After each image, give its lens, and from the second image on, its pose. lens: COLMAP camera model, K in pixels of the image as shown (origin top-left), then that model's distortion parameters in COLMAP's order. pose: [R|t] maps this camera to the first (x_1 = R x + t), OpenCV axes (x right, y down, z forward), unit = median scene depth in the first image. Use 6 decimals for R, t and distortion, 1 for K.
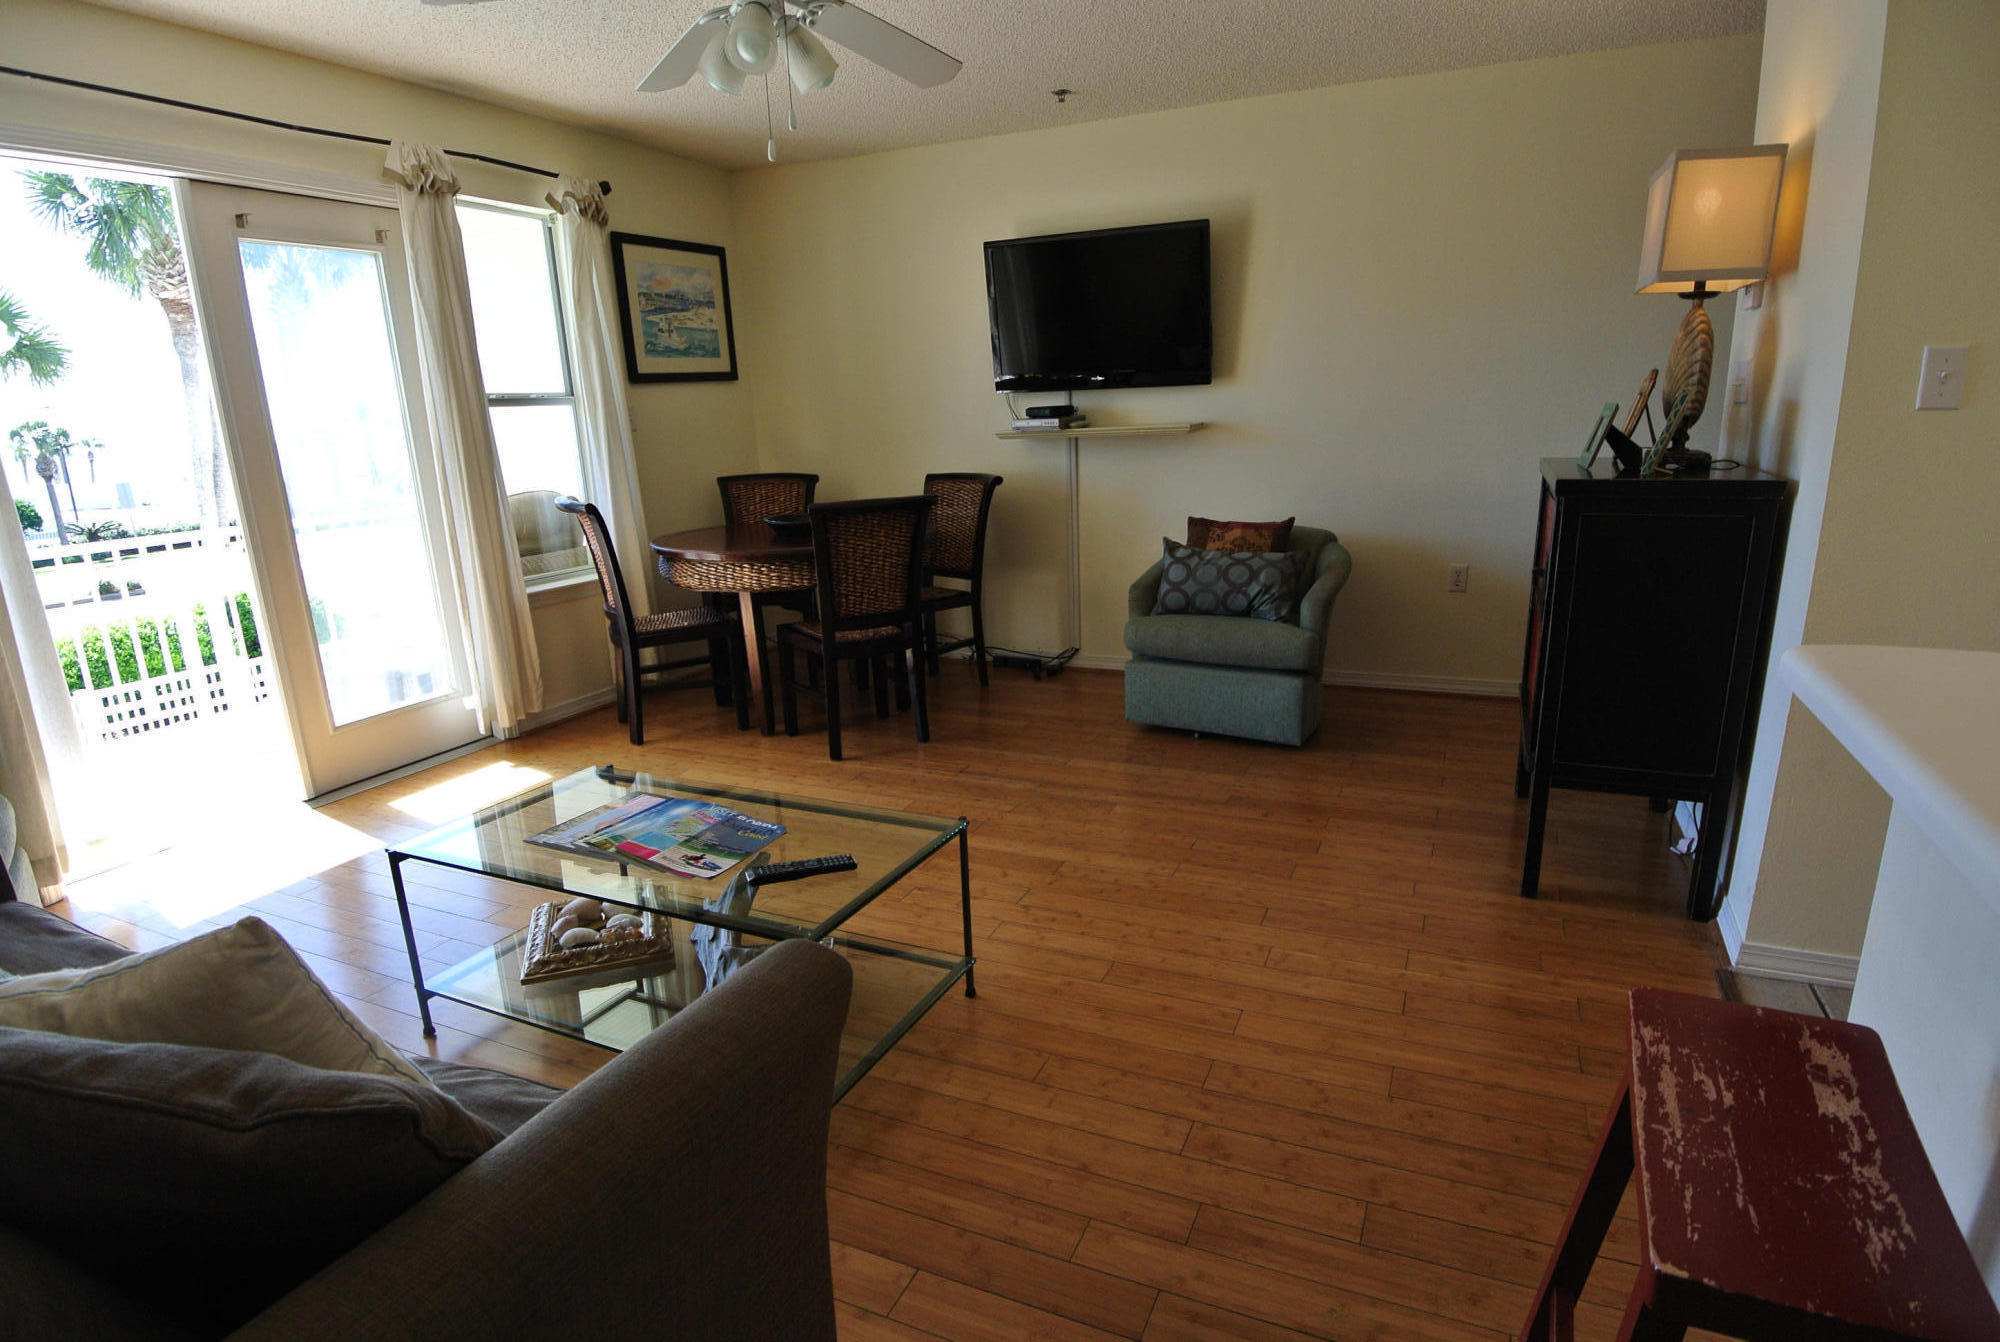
lens RADIAL K [[1047.7, 0, 1031.4], [0, 1047.7, 695.5], [0, 0, 1]] dist [0.002409, -0.021697]
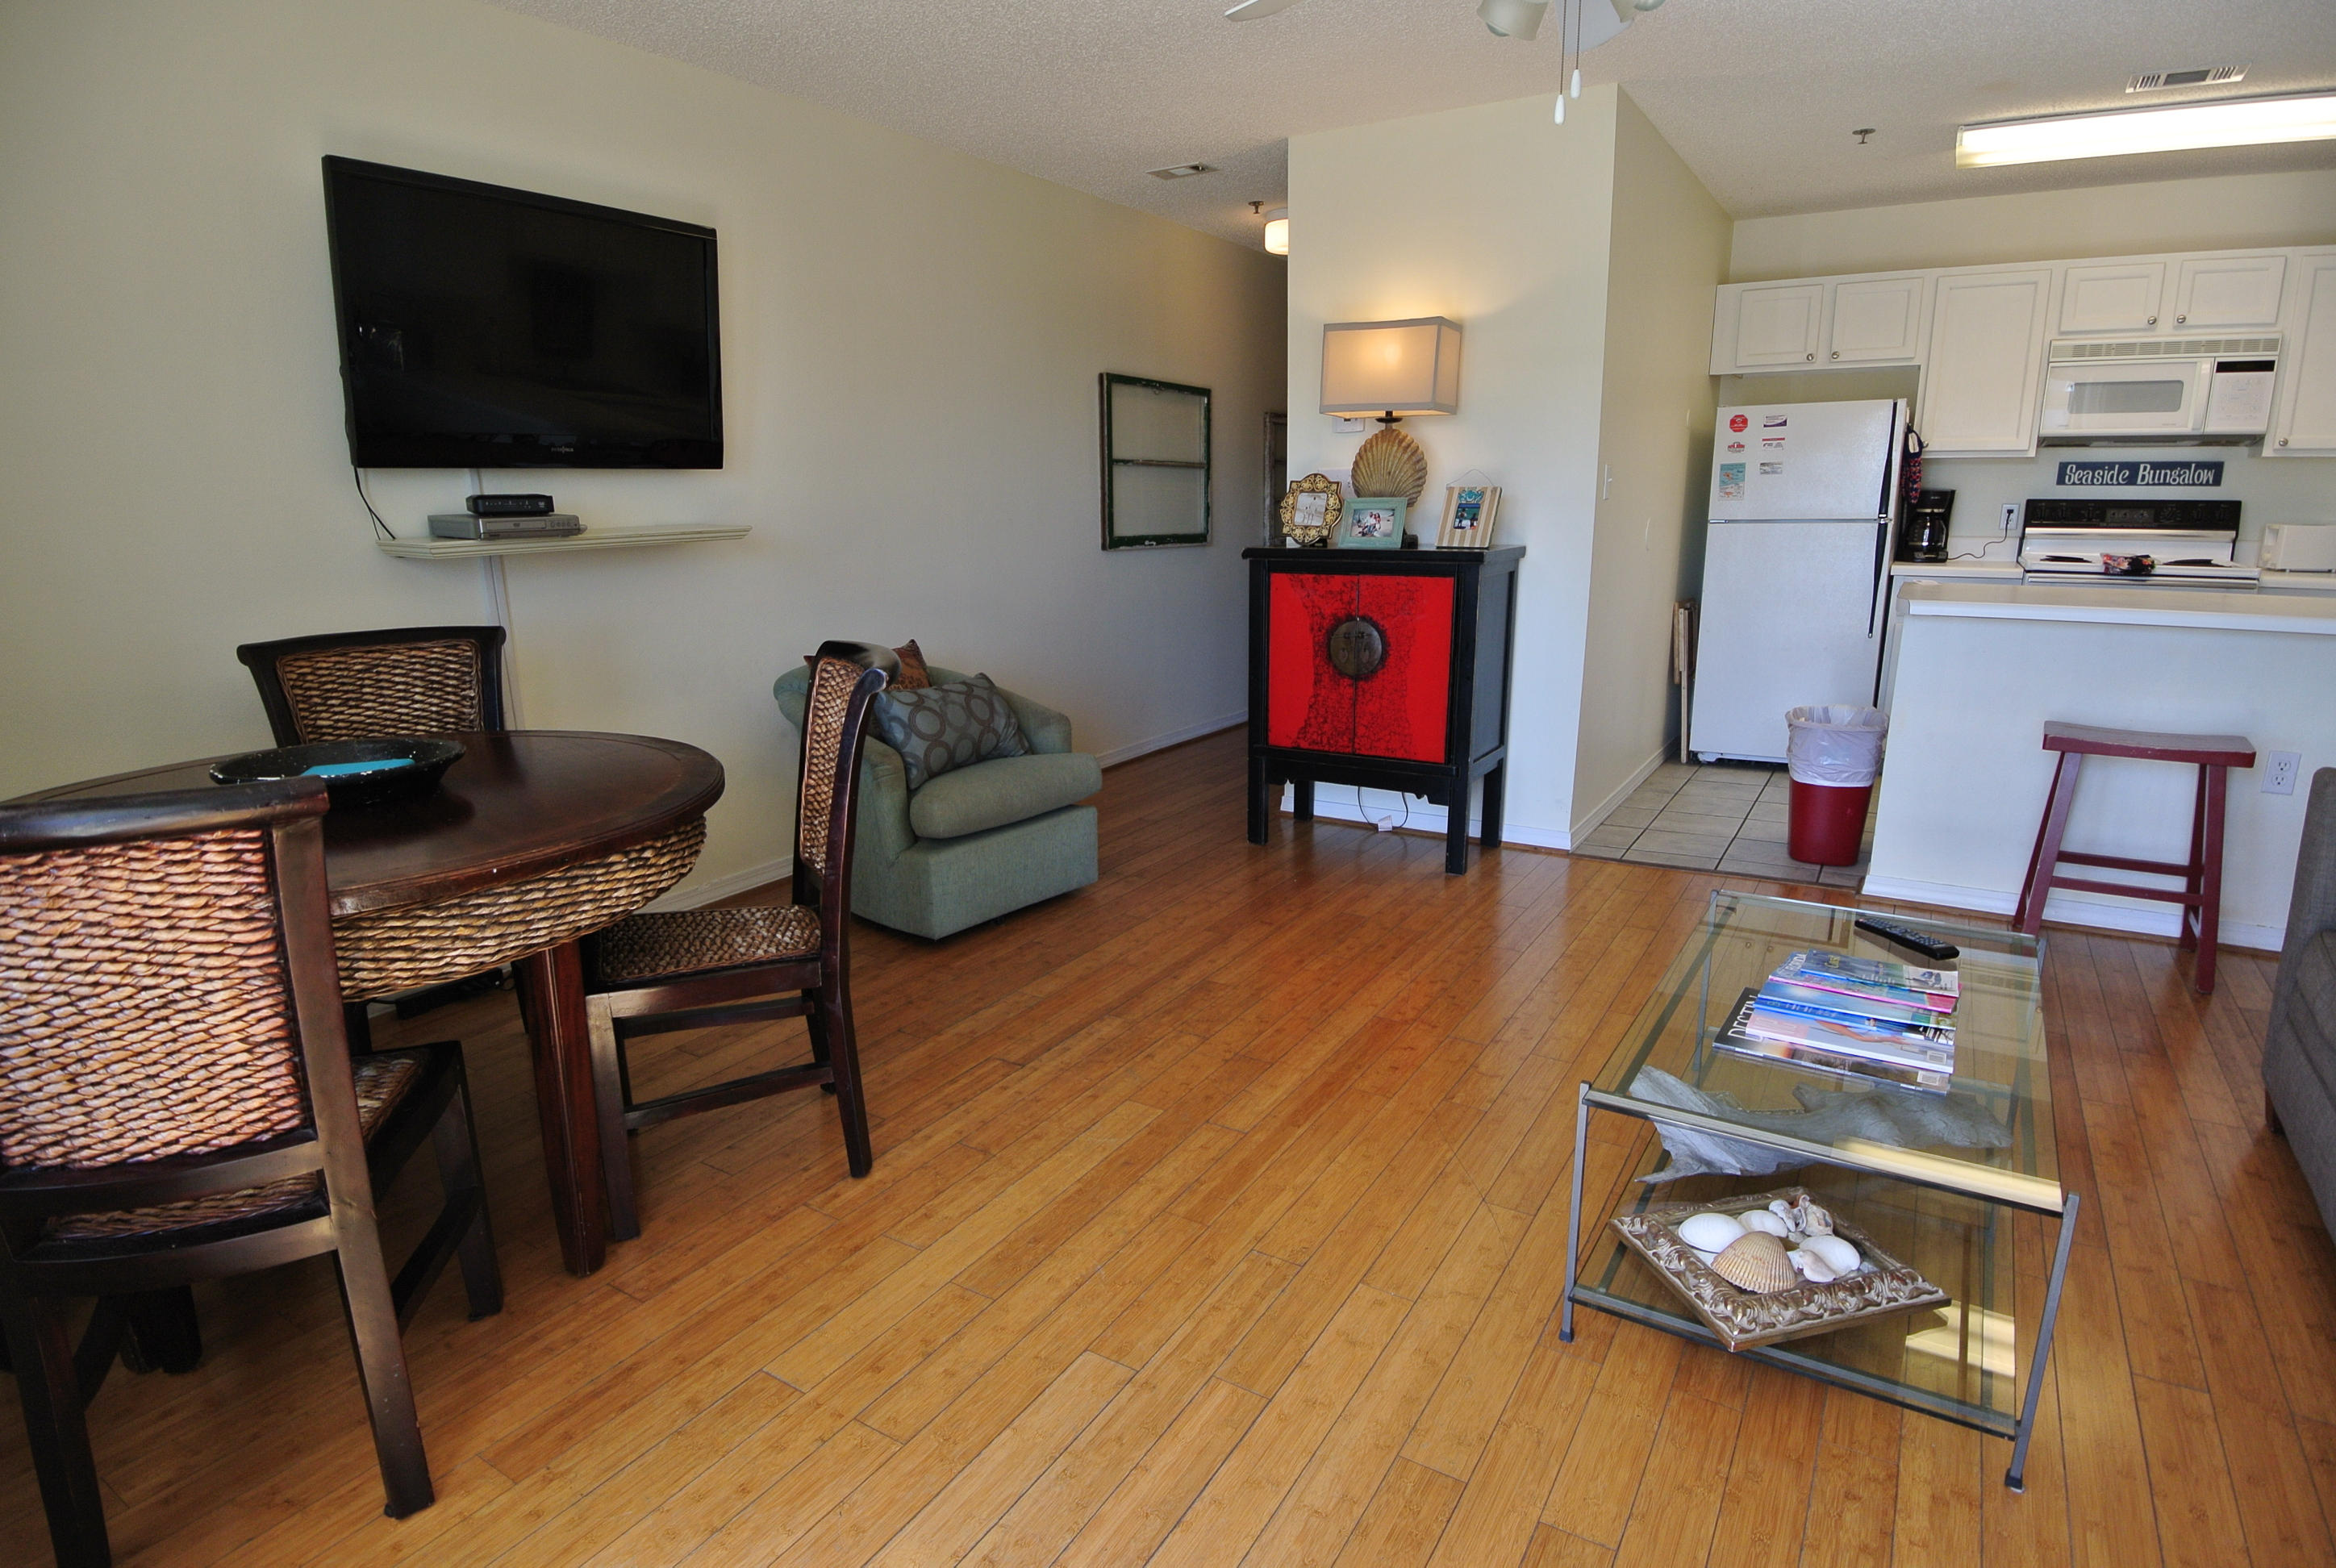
lens RADIAL K [[1227.9, 0, 1189.8], [0, 1227.9, 801.8], [0, 0, 1]] dist [0.003698, -0.031823]
pose [[0.134590, -0.210052, 0.968382, -0.828571], [0.269291, 0.948247, 0.168258, -0.194305], [-0.953608, 0.238131, 0.184189, 0.831476]]
